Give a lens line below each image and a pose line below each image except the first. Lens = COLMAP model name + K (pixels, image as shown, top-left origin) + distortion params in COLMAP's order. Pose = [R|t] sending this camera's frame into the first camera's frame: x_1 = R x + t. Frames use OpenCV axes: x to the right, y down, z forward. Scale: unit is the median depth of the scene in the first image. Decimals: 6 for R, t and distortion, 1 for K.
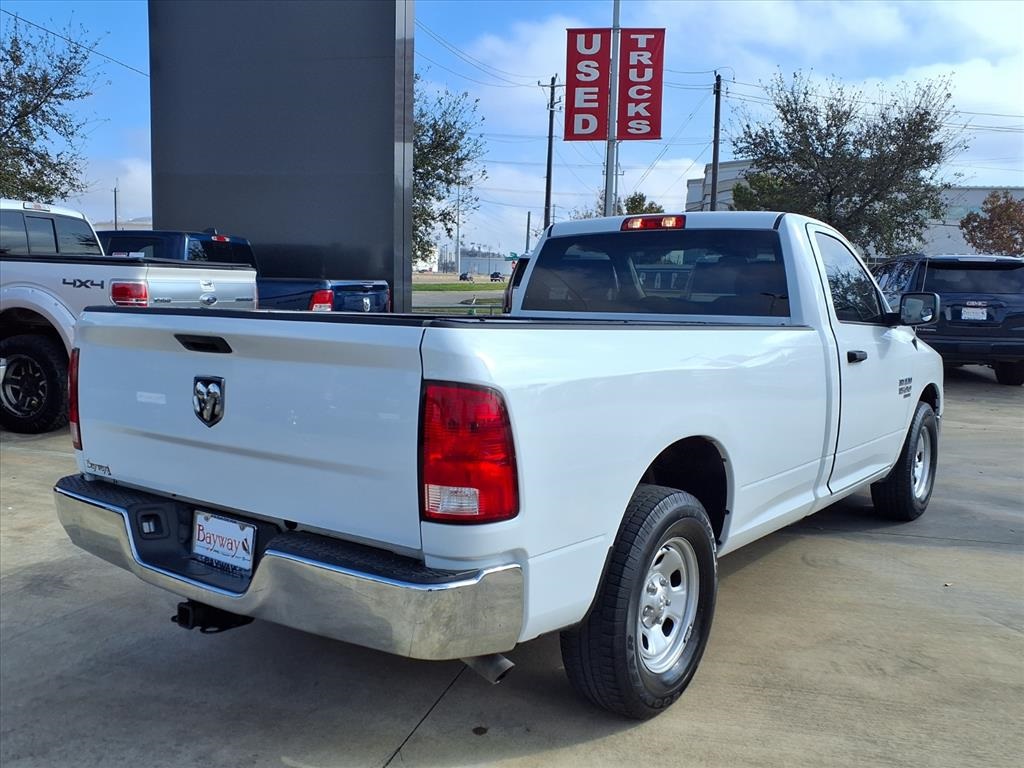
lens RADIAL K [[875.7, 0, 541.2], [0, 875.7, 385.1], [0, 0, 1]] dist [0.100277, -0.282021]
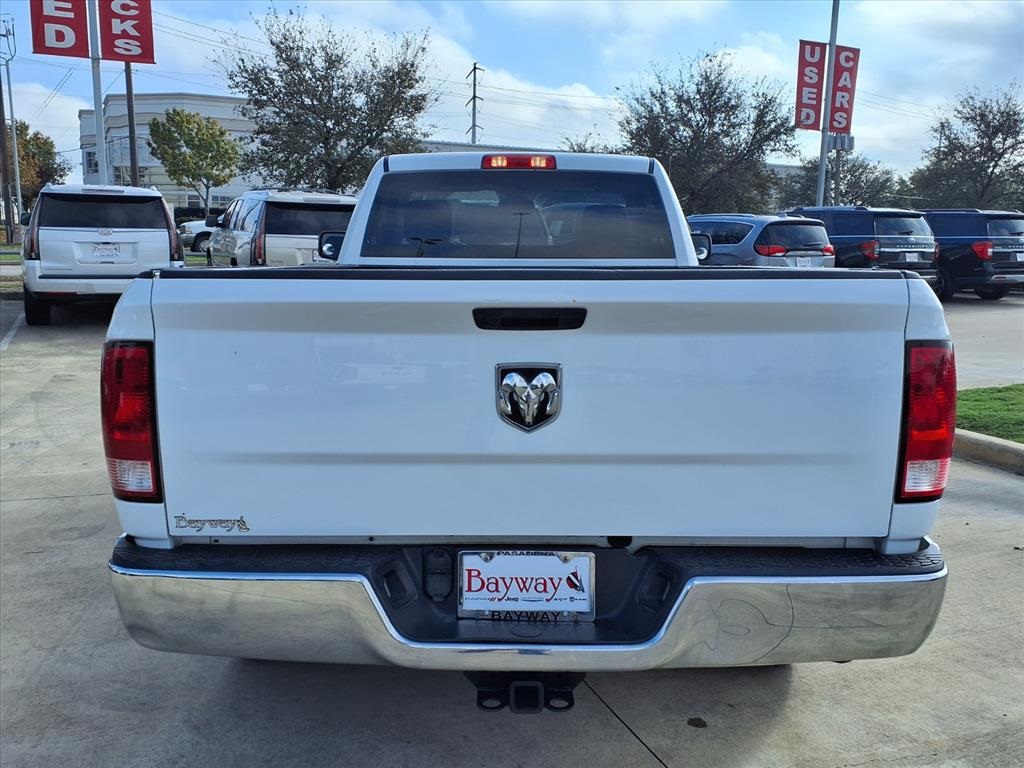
lens RADIAL K [[856.2, 0, 498.7], [0, 856.2, 383.4], [0, 0, 1]] dist [0.016757, 0.001262]
pose [[0.826111, -0.107914, 0.553078, -0.423275], [0.069244, 0.993494, 0.090419, -0.031420], [-0.559237, -0.036399, 0.828208, 0.237435]]
